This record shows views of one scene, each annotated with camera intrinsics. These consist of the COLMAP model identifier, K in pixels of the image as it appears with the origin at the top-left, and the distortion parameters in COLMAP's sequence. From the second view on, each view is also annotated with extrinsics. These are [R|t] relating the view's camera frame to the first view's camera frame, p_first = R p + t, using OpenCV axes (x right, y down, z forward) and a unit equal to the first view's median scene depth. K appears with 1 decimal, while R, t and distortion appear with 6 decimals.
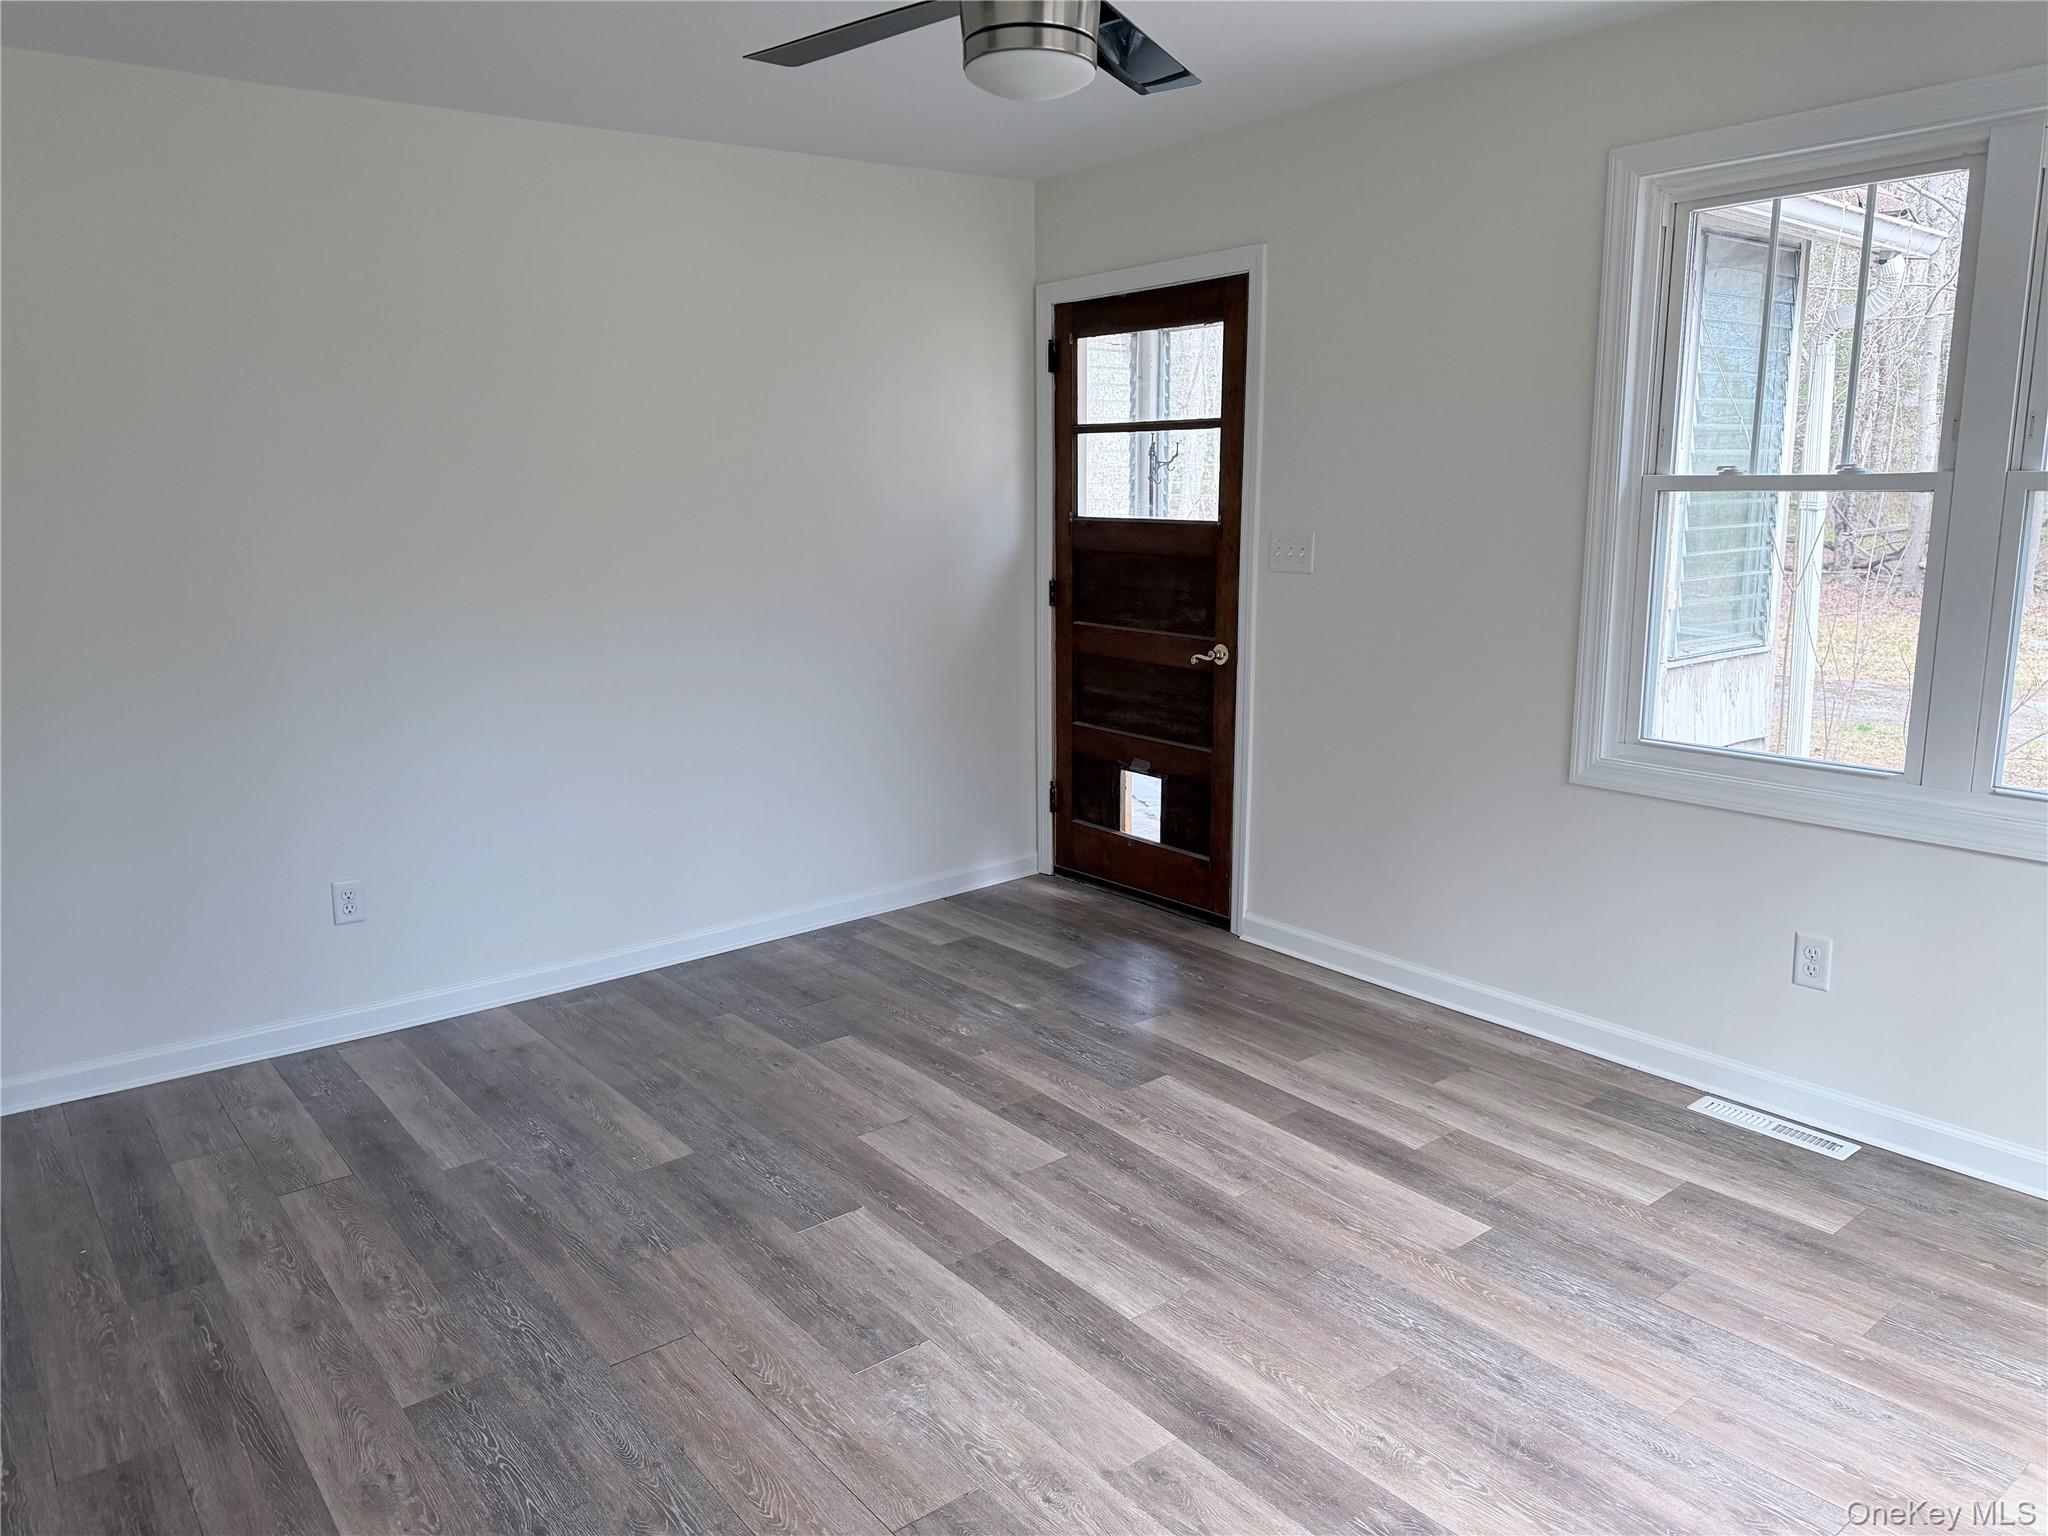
lens RADIAL K [[1441.7, 0, 1041.8], [0, 1441.7, 765.0], [0, 0, 1]] dist [0.074917, -0.087314]
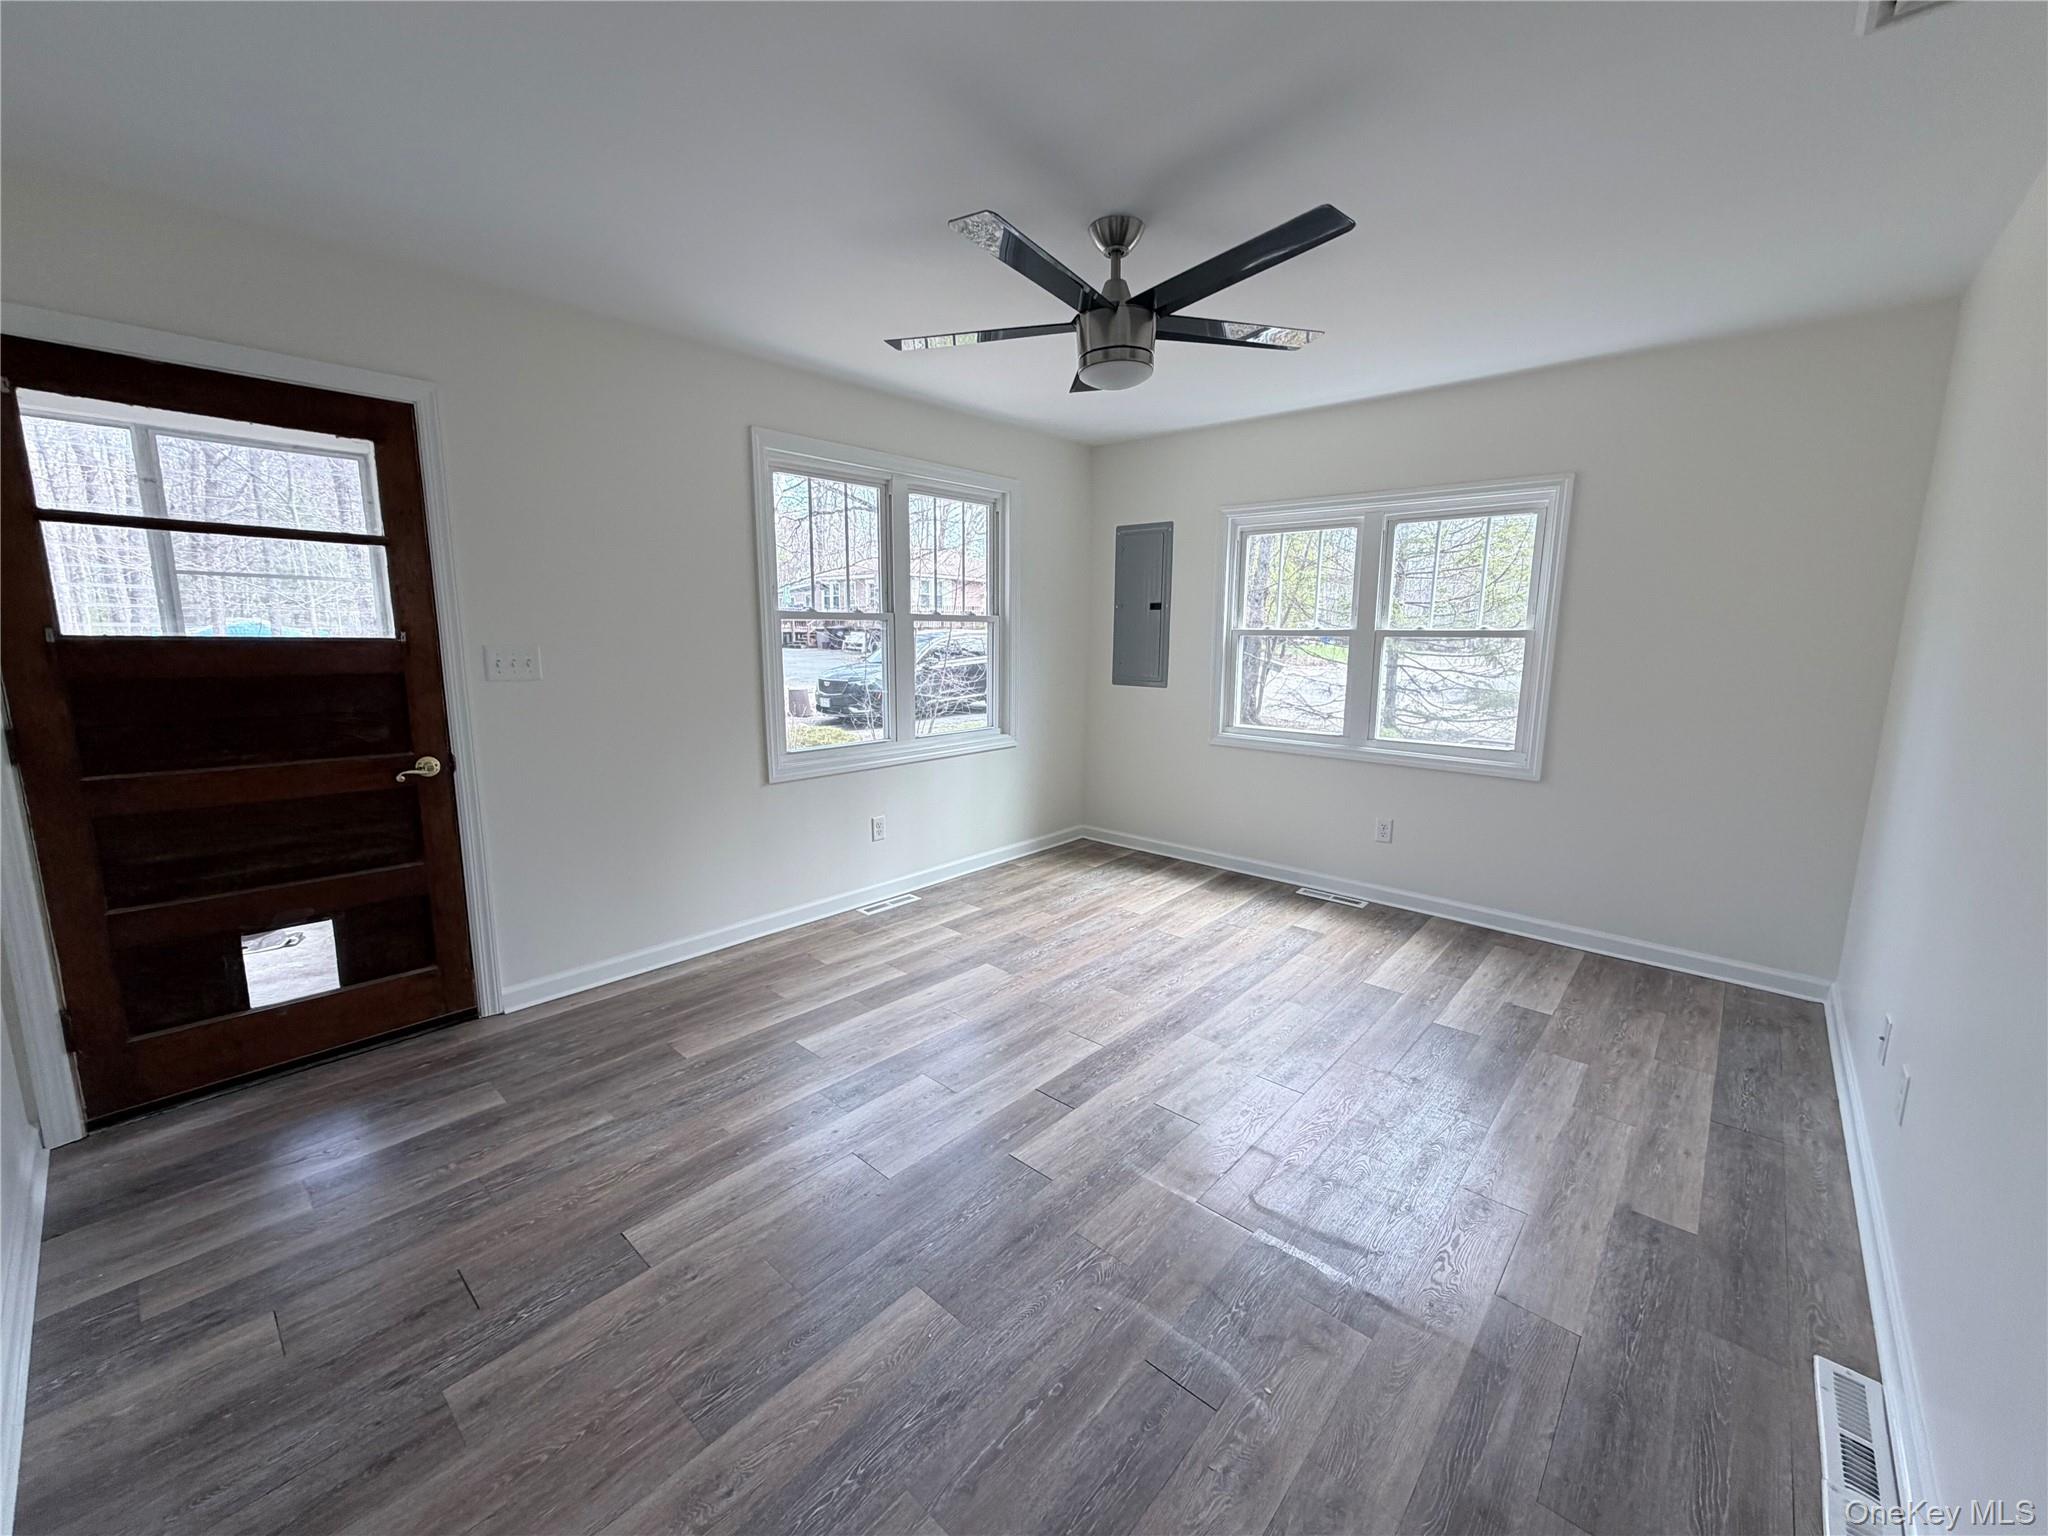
lens RADIAL K [[812.9, 0, 1026.5], [0, 812.9, 754.4], [0, 0, 1]] dist [0.010574, -0.000262]
pose [[-0.166090, -0.141171, 0.975953, -0.779372], [0.182355, 0.968233, 0.171087, -0.161823], [-0.969103, 0.206385, -0.135071, 1.002559]]
